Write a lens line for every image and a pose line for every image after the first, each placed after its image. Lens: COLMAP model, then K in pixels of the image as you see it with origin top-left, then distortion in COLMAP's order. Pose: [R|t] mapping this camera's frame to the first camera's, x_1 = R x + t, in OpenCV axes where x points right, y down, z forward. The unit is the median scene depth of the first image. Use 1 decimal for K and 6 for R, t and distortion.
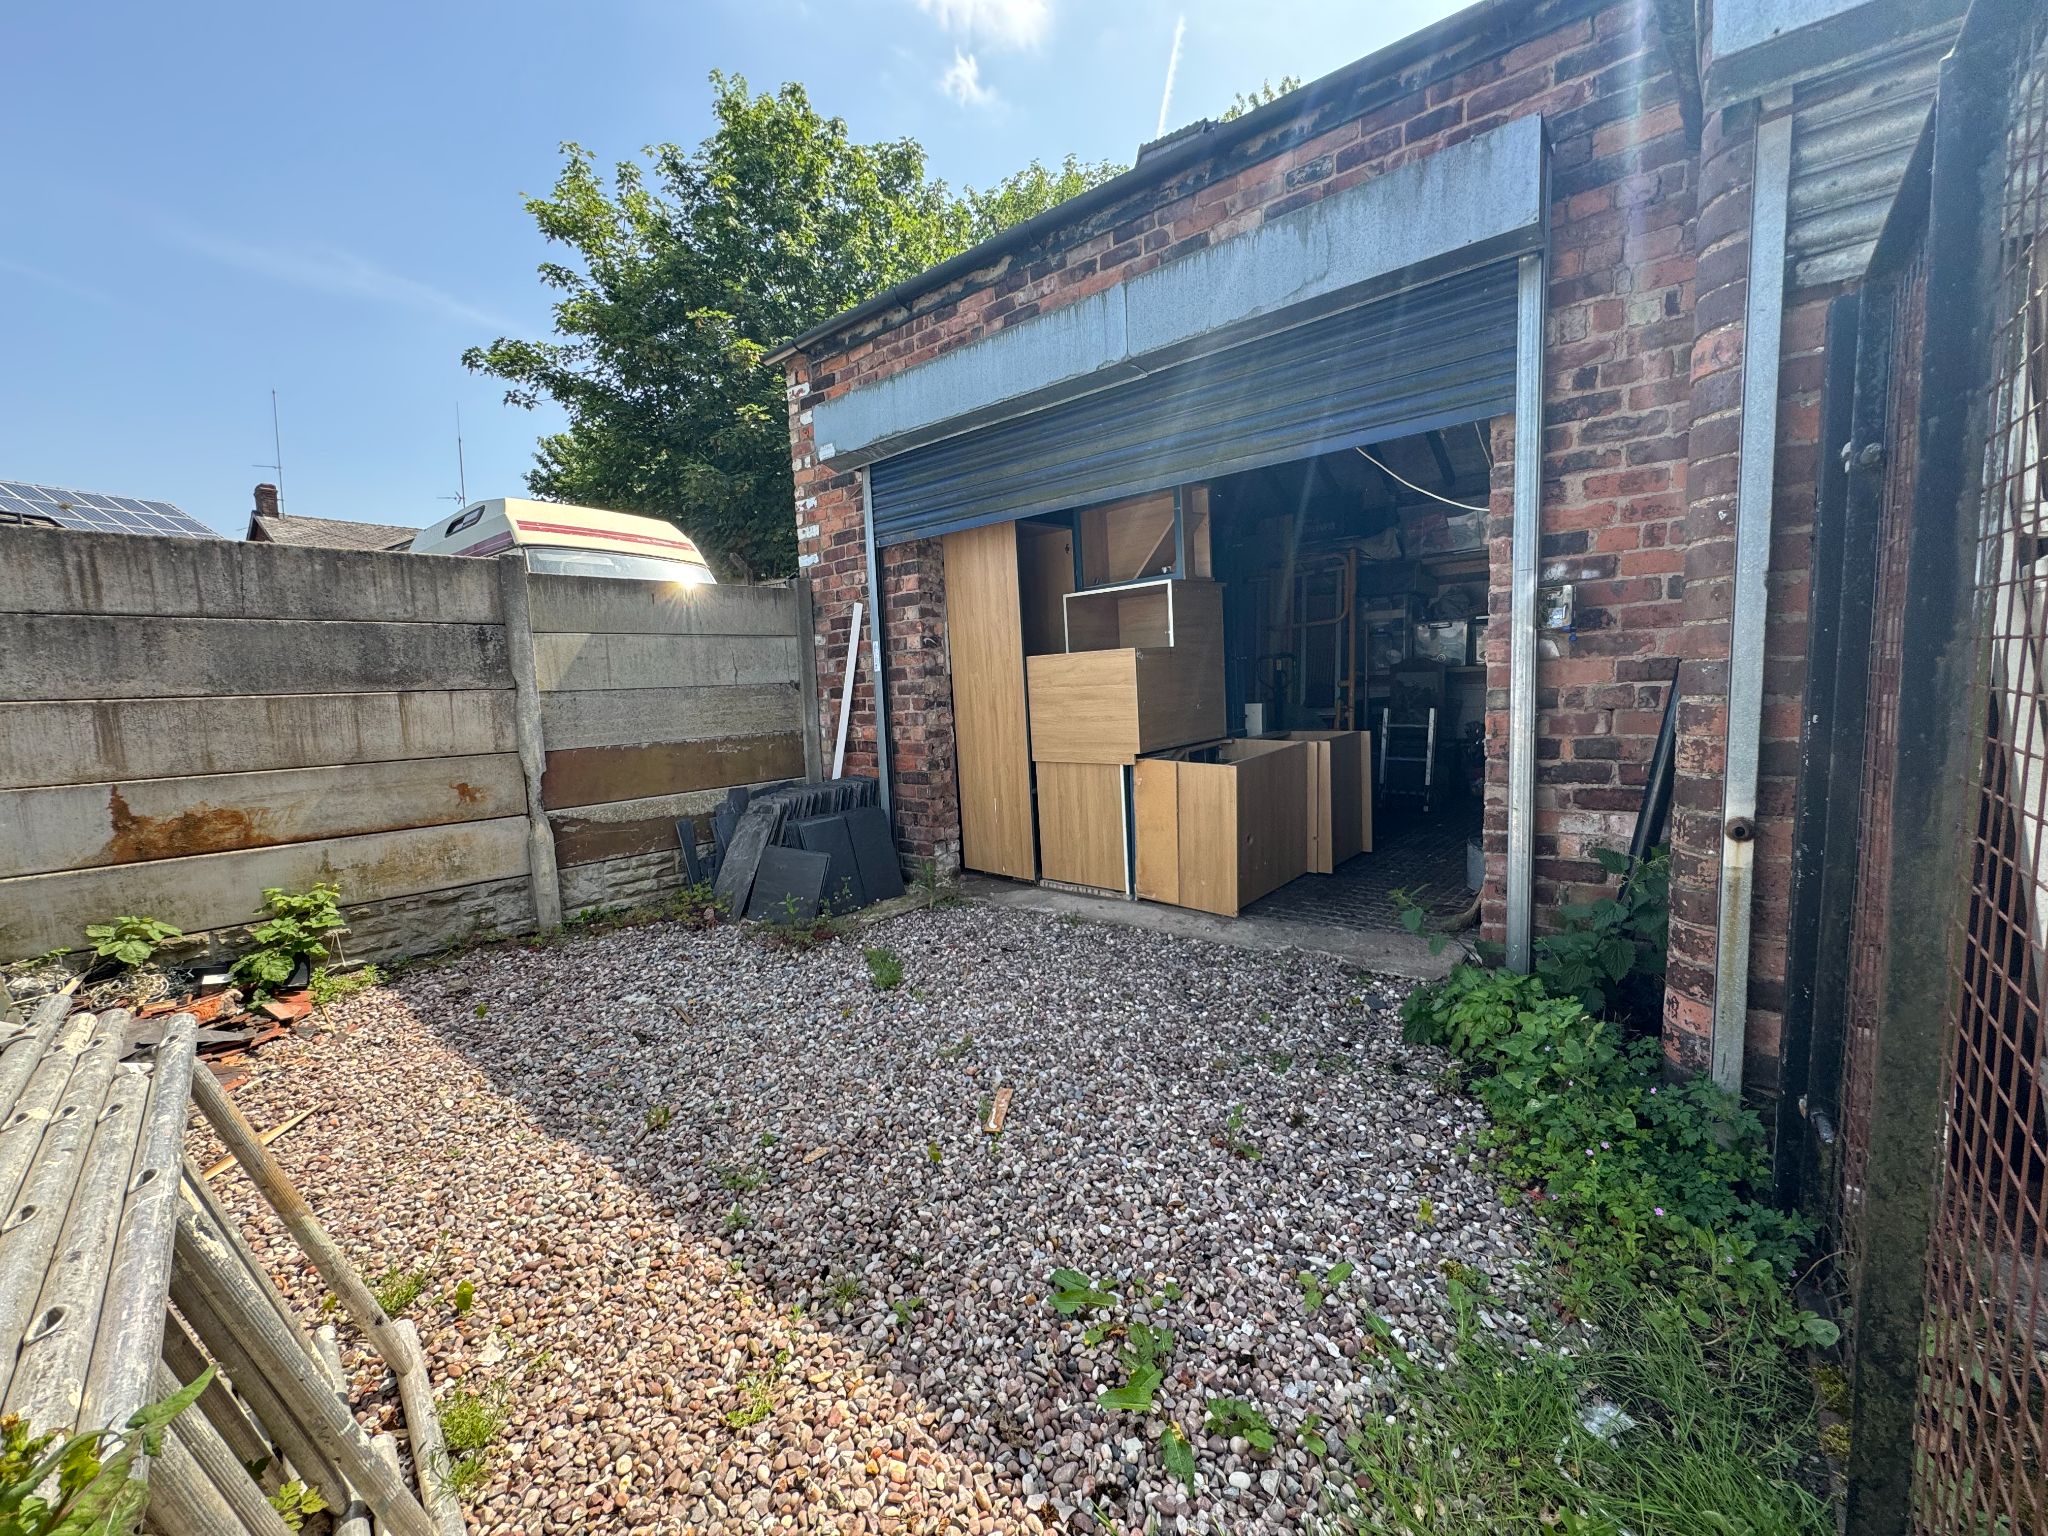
lens RADIAL K [[817.6, 0, 1024.0], [0, 817.6, 768.0], [0, 0, 1]] dist [-0.003406, -0.000250]
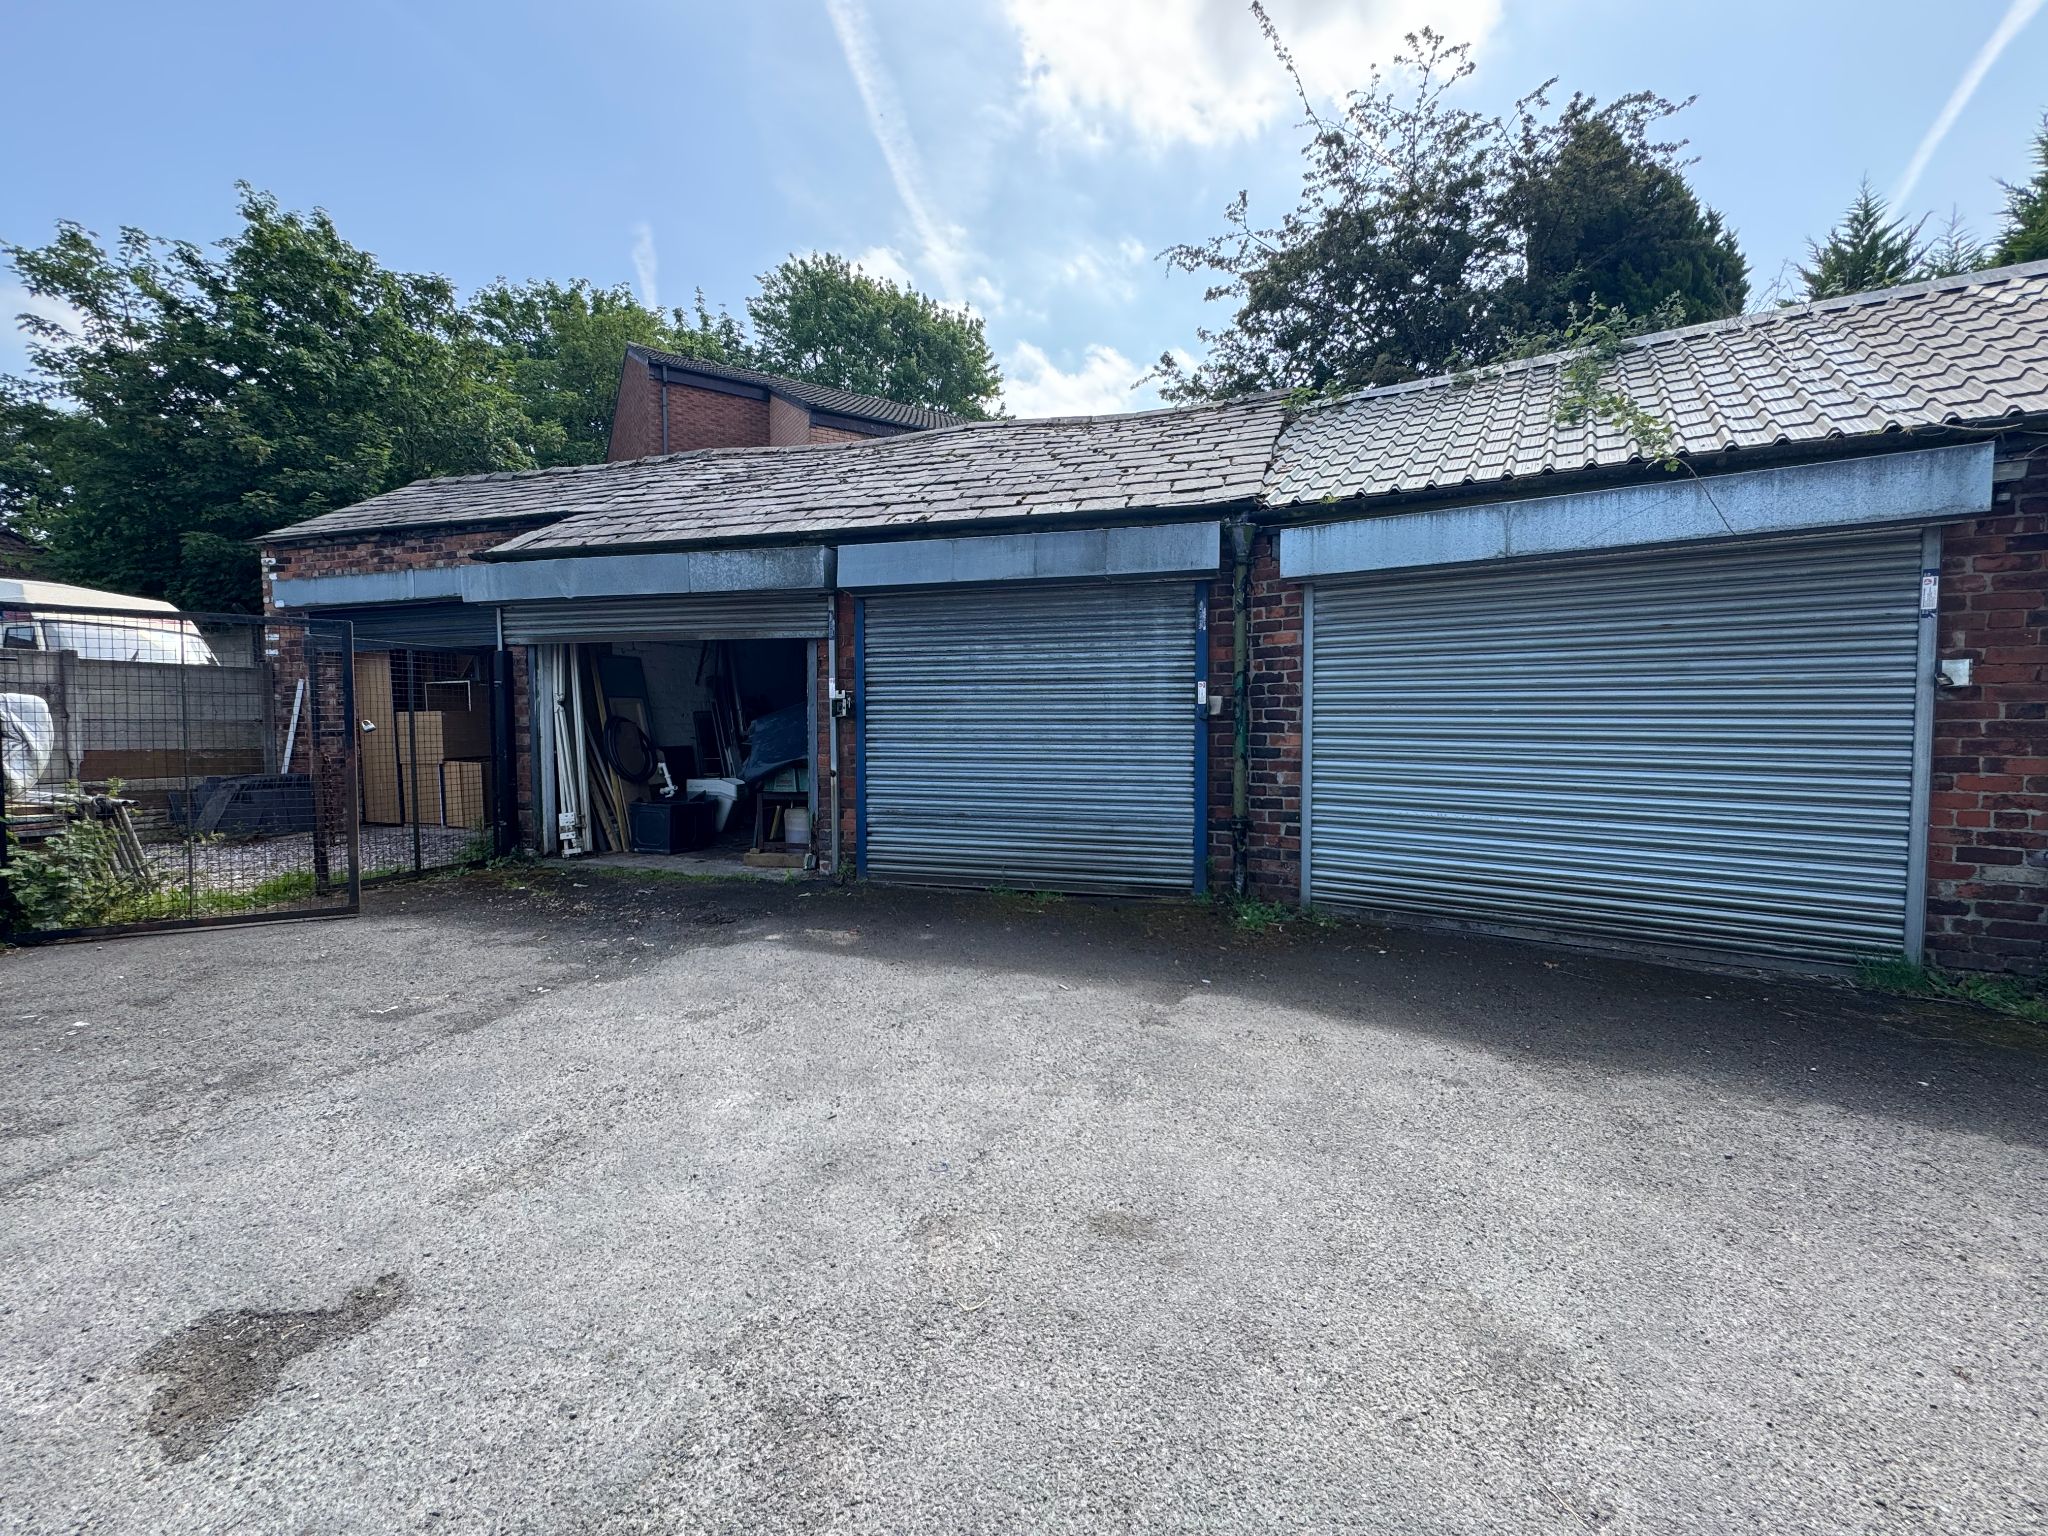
lens RADIAL K [[864.4, 0, 1024.0], [0, 864.4, 768.0], [0, 0, 1]] dist [-0.001575, -0.000548]
pose [[0.924422, 0.022340, 0.380717, 0.562485], [0.002783, 0.997861, -0.065311, 0.130943], [-0.381362, 0.061434, 0.922382, -1.399354]]
